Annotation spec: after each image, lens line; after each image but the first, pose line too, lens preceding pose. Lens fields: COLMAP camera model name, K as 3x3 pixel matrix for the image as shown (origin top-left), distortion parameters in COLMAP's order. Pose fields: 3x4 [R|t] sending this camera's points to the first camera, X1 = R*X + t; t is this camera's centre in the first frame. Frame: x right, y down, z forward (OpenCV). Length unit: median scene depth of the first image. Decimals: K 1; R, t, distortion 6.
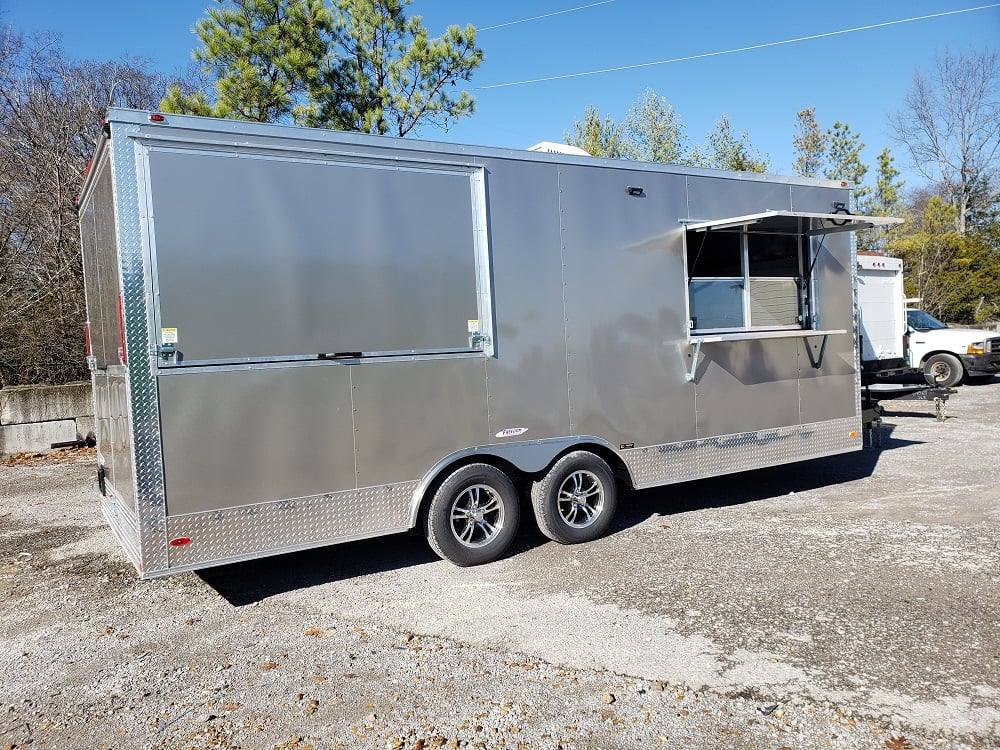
lens RADIAL K [[778.9, 0, 491.2], [0, 778.9, 377.1], [0, 0, 1]] dist [0.026907, -0.008041]
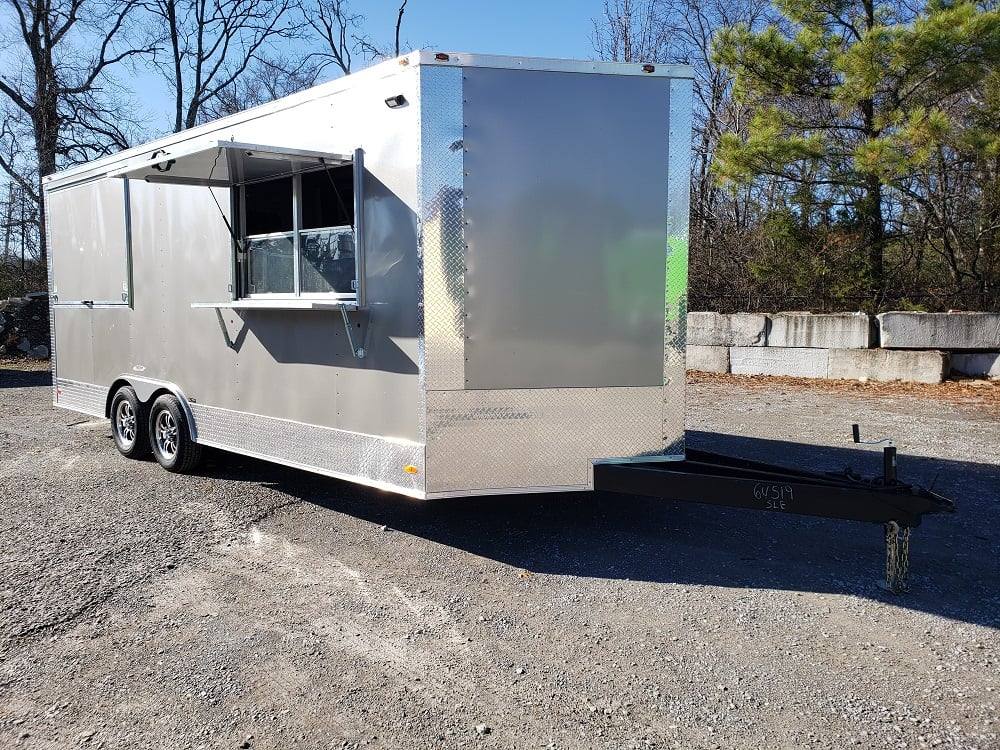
lens RADIAL K [[776.2, 0, 486.2], [0, 776.2, 364.1], [0, 0, 1]] dist [0.025078, 0.001550]
pose [[0.268036, 0.126700, -0.955041, 1.379872], [-0.046894, 0.991855, 0.118423, -0.114008], [0.962267, 0.013044, 0.271795, 1.157394]]
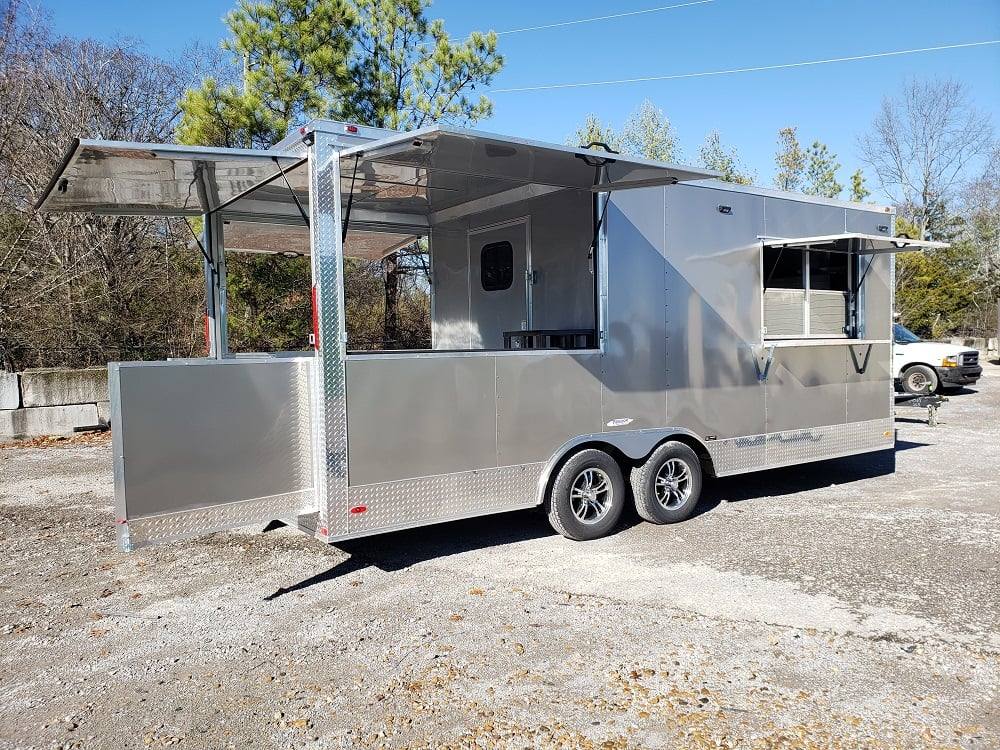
lens RADIAL K [[779.6, 0, 510.8], [0, 779.6, 378.6], [0, 0, 1]] dist [0.019940, 0.007196]
pose [[0.996698, 0.029742, 0.075550, -0.207414], [-0.029930, 0.999551, 0.001353, 0.011671], [-0.075476, -0.003610, 0.997141, -0.095502]]
